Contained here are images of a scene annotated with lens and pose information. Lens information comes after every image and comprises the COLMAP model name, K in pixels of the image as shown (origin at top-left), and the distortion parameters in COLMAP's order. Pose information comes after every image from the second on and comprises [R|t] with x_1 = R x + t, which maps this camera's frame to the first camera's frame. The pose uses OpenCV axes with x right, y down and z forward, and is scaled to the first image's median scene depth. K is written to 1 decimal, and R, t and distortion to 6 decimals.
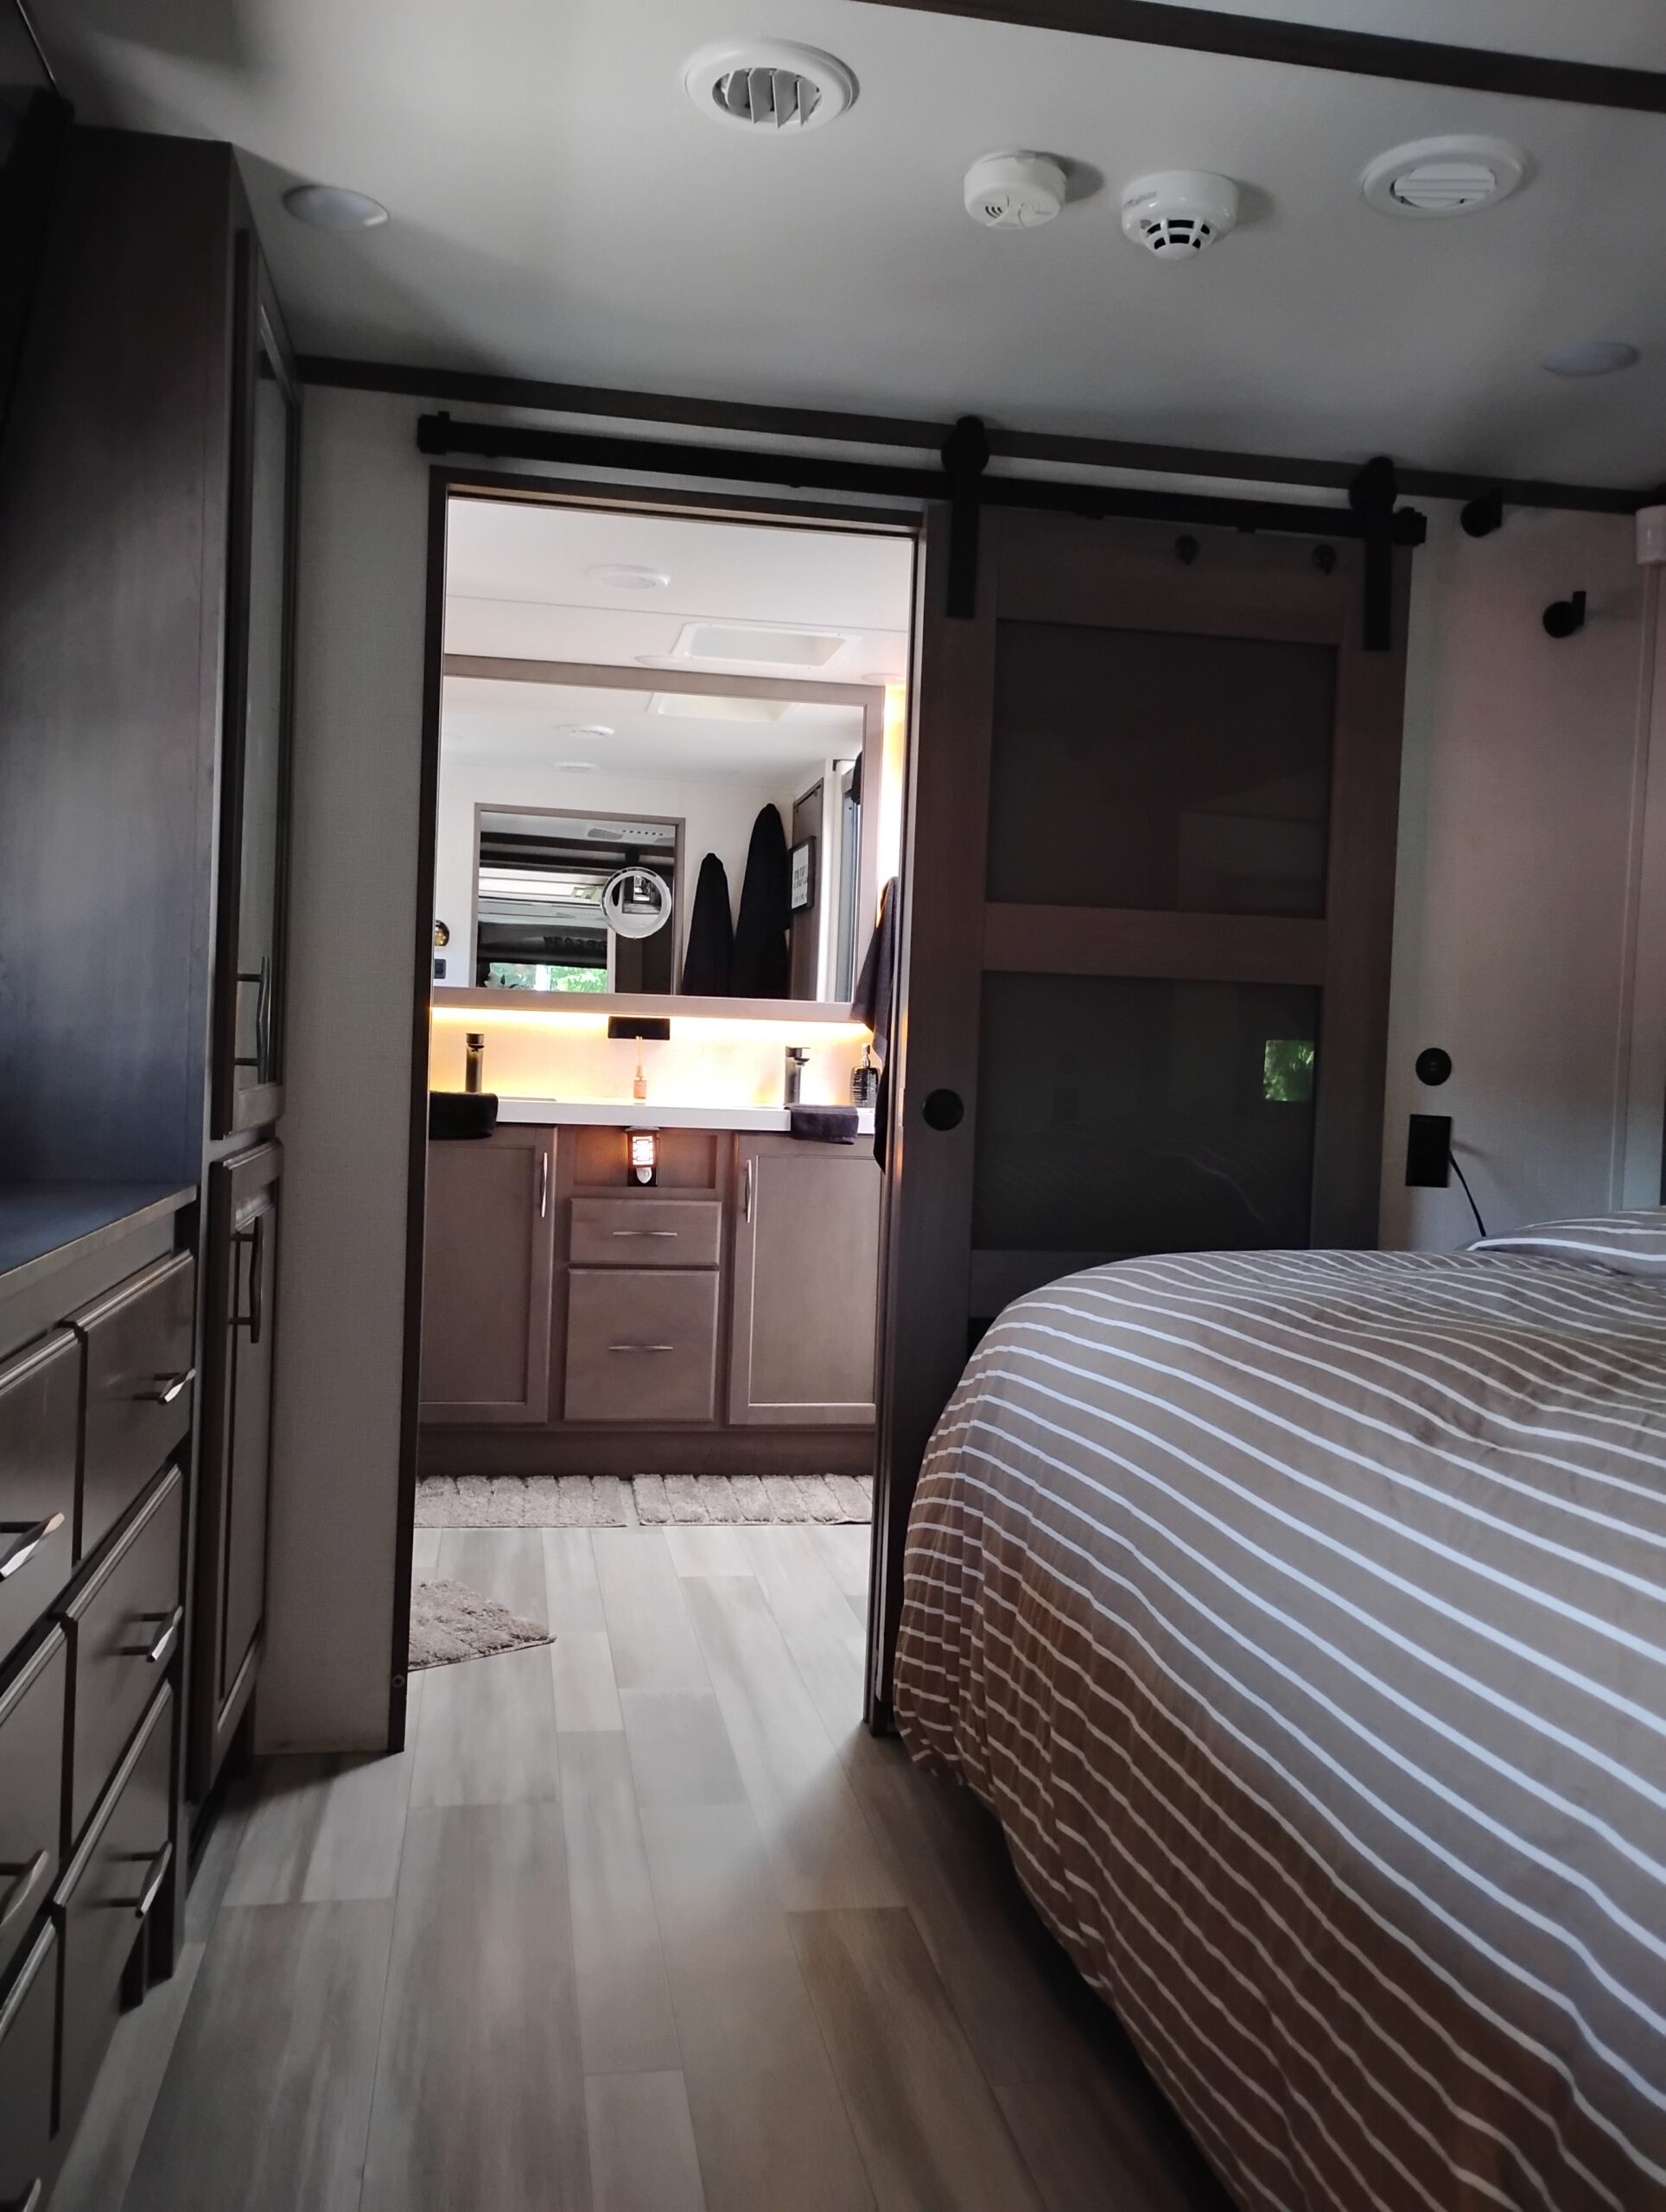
lens RADIAL K [[1834.6, 0, 837.5], [0, 1834.6, 1118.0], [0, 0, 1]] dist [0.070510, -0.086432]
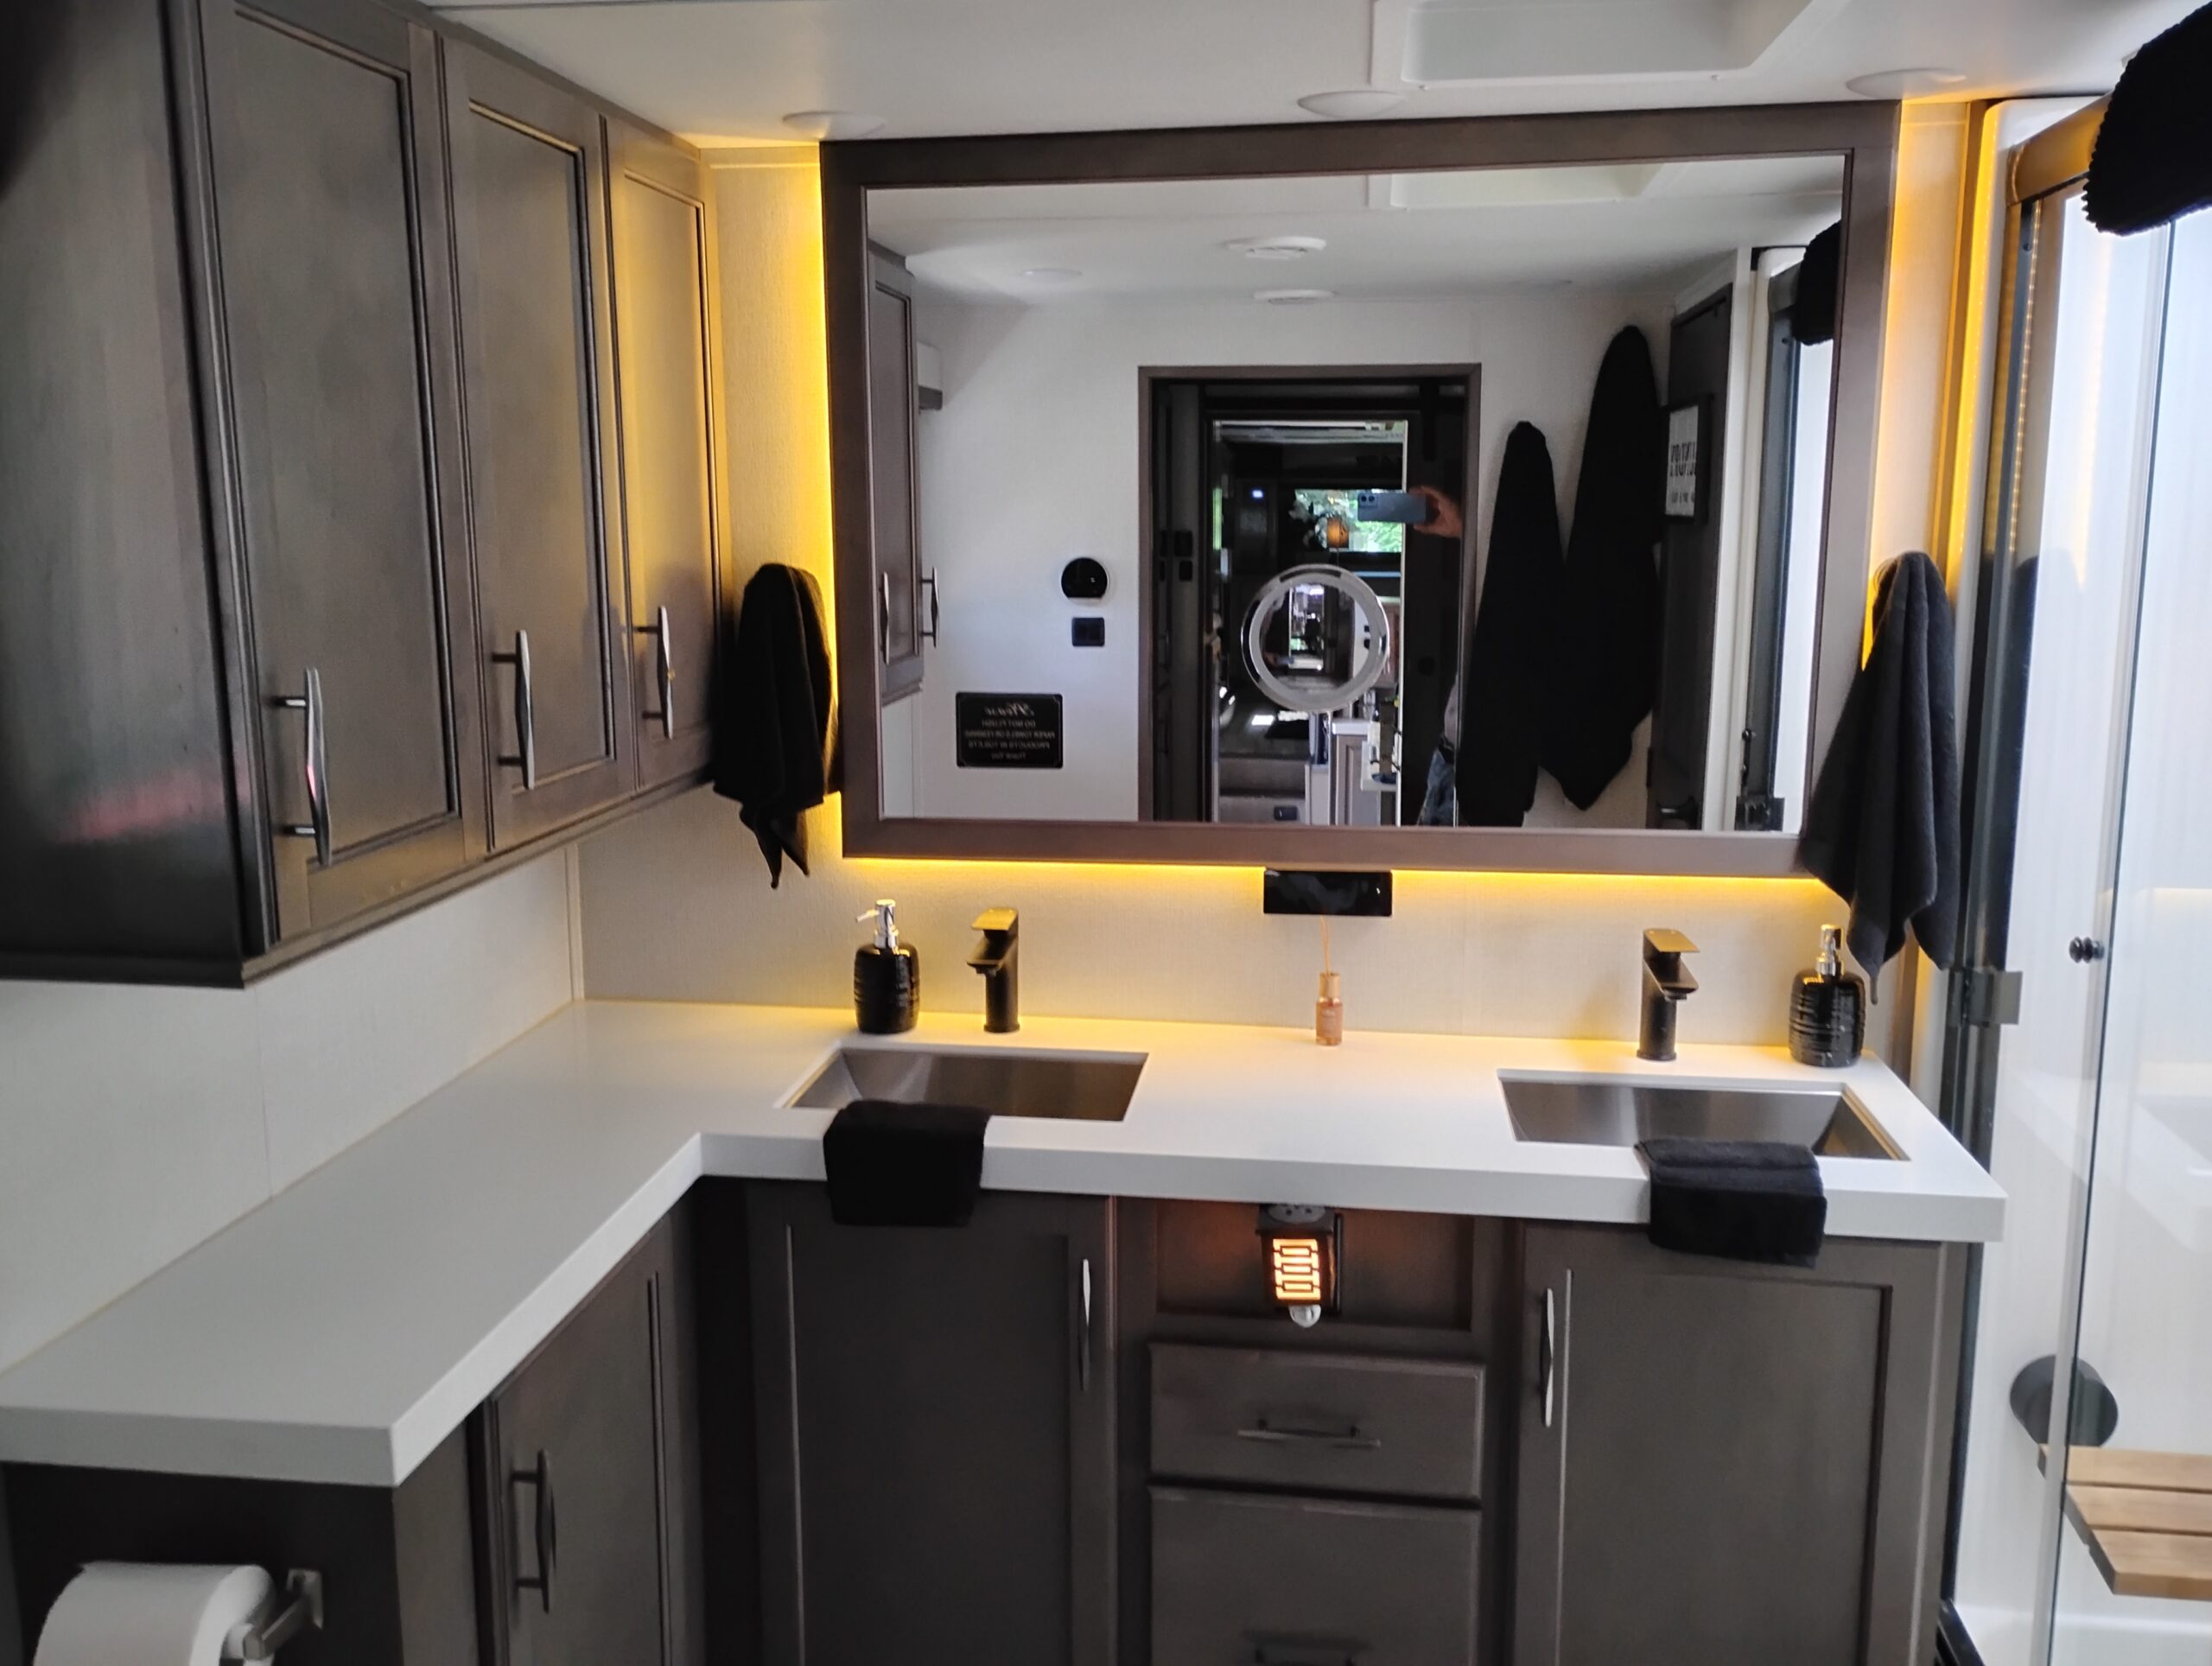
lens RADIAL K [[1834.6, 0, 1089.1], [0, 1834.6, 840.0], [0, 0, 1]] dist [0.070510, -0.086432]
pose [[0.947074, 0.015209, -0.320655, -0.011749], [0.029111, 0.990692, 0.132972, -0.130265], [0.319693, -0.135269, 0.937816, 0.525844]]
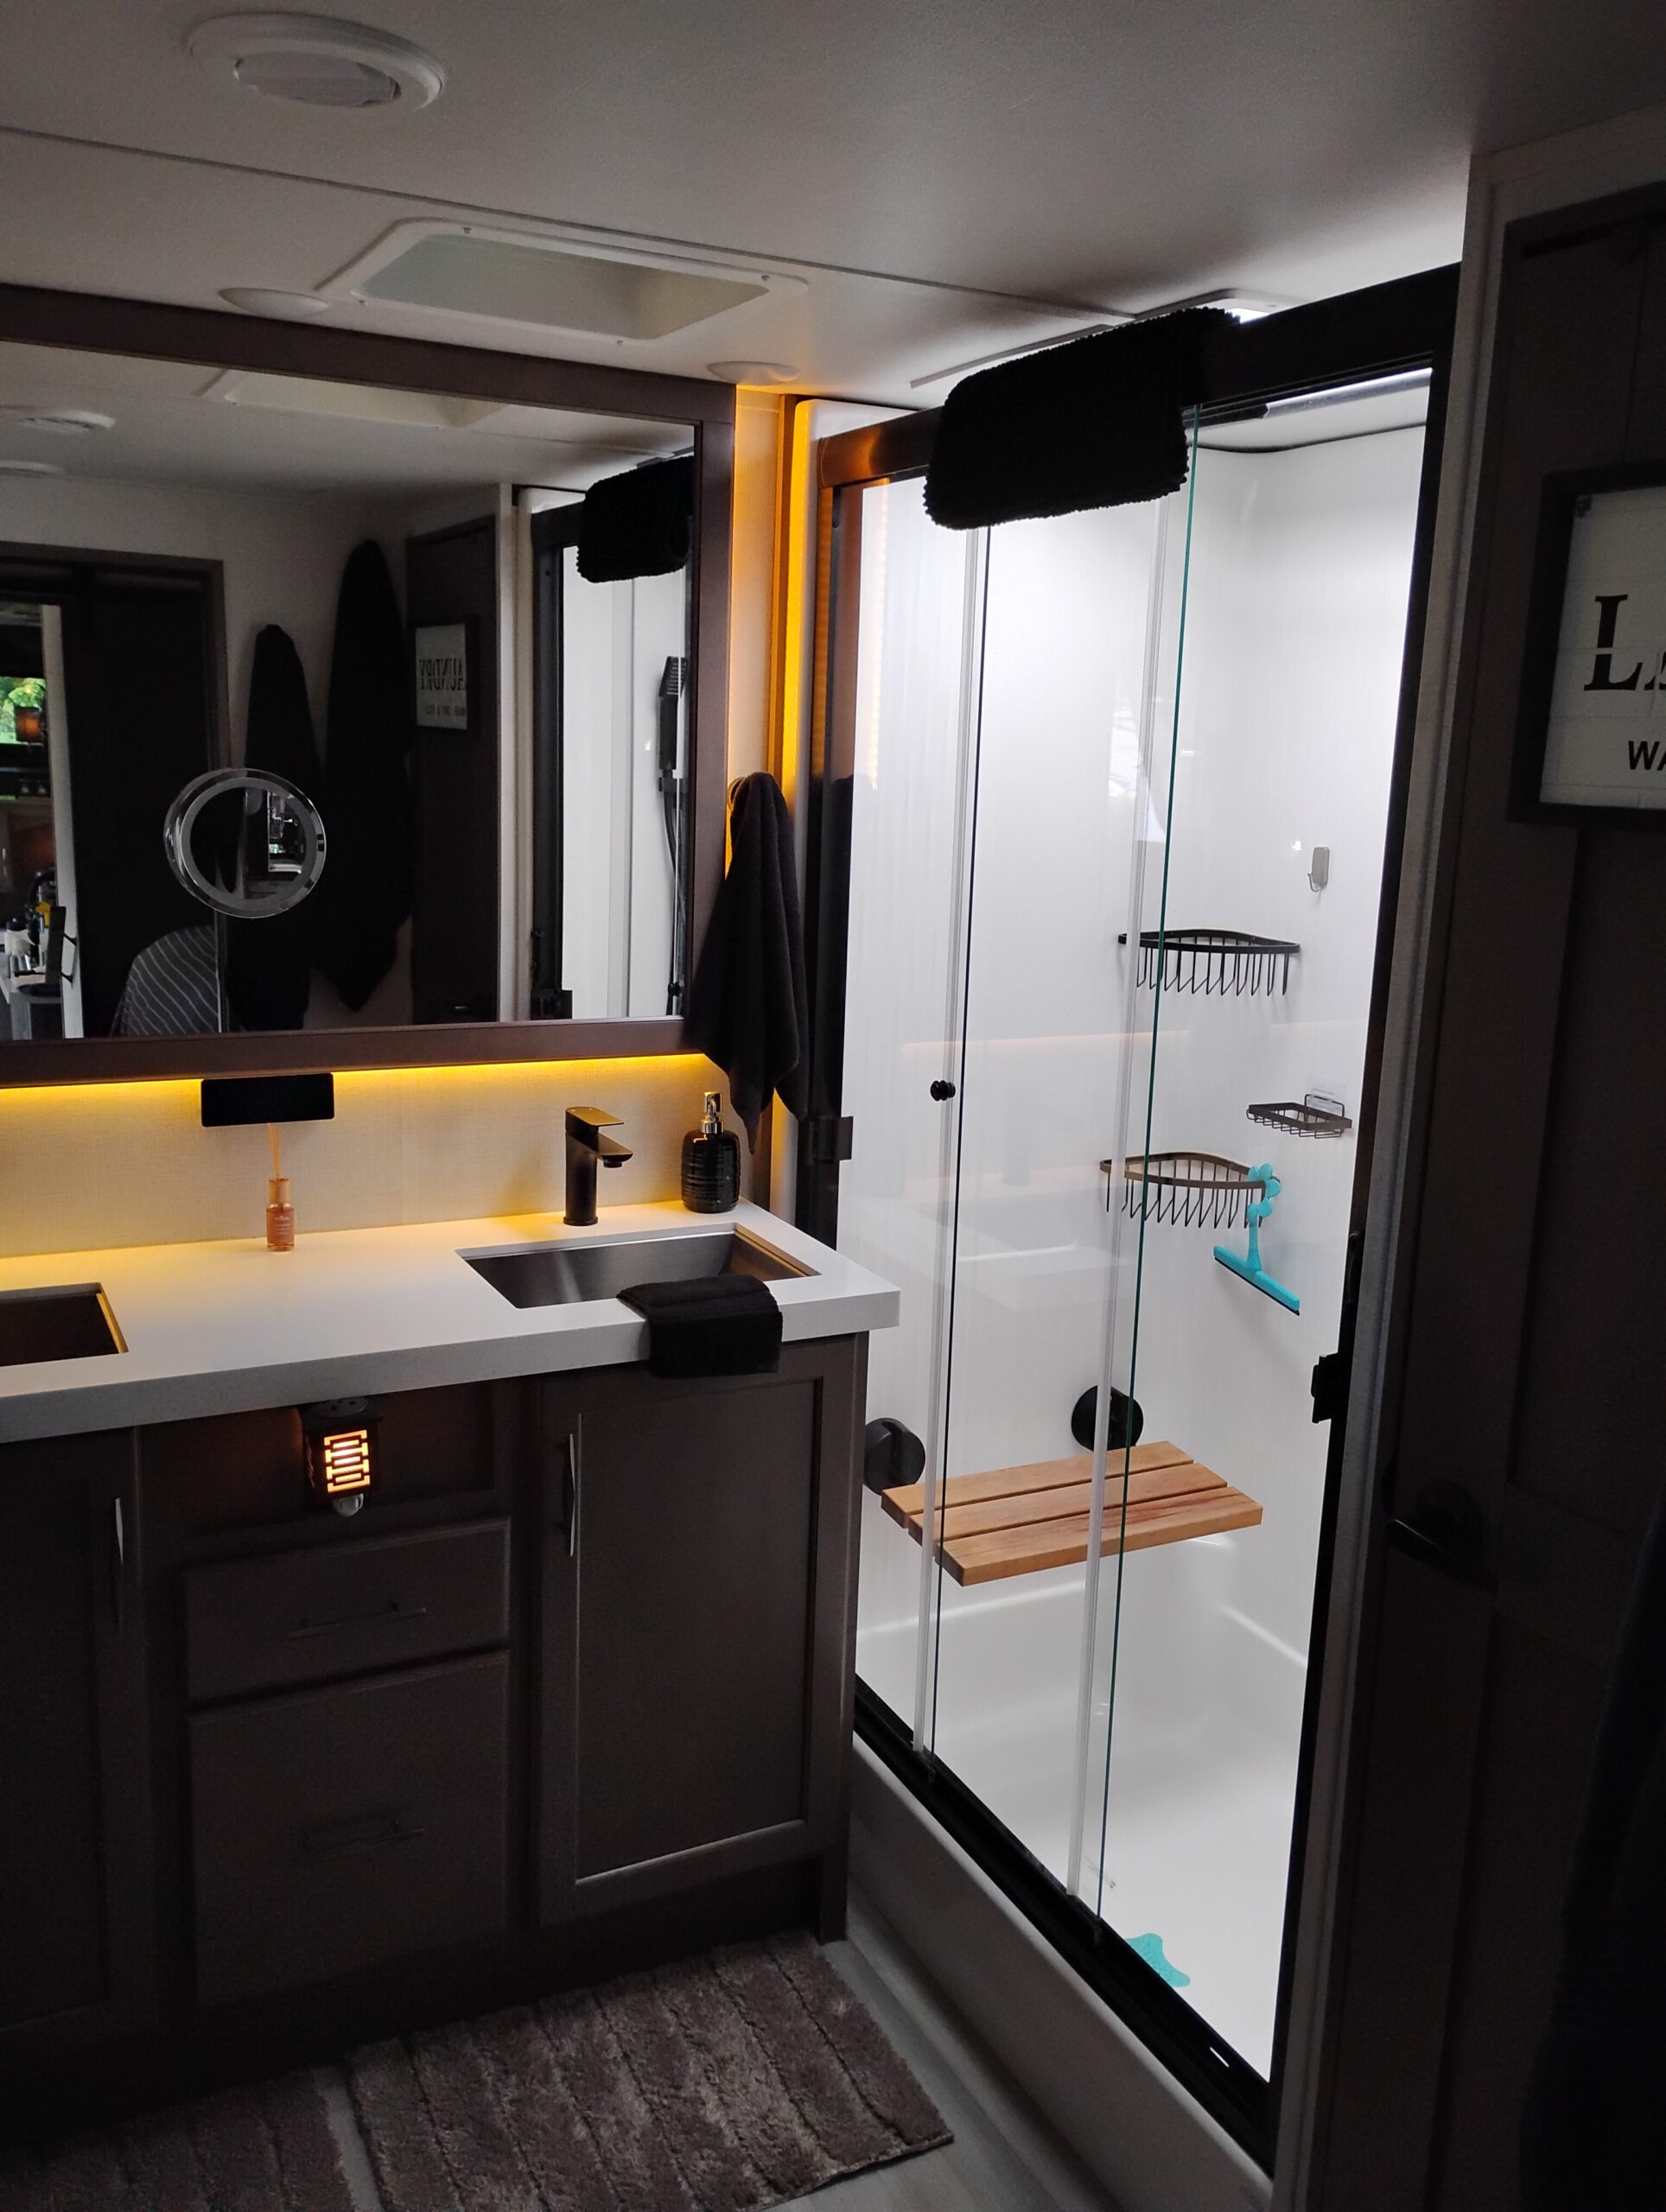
lens RADIAL K [[1834.6, 0, 838.9], [0, 1834.6, 1113.2], [0, 0, 1]] dist [0.070510, -0.086432]
pose [[0.956720, -0.060029, 0.284751, -0.103183], [0.007921, 0.983502, 0.180723, -0.133069], [-0.290902, -0.170646, 0.941412, 0.497258]]
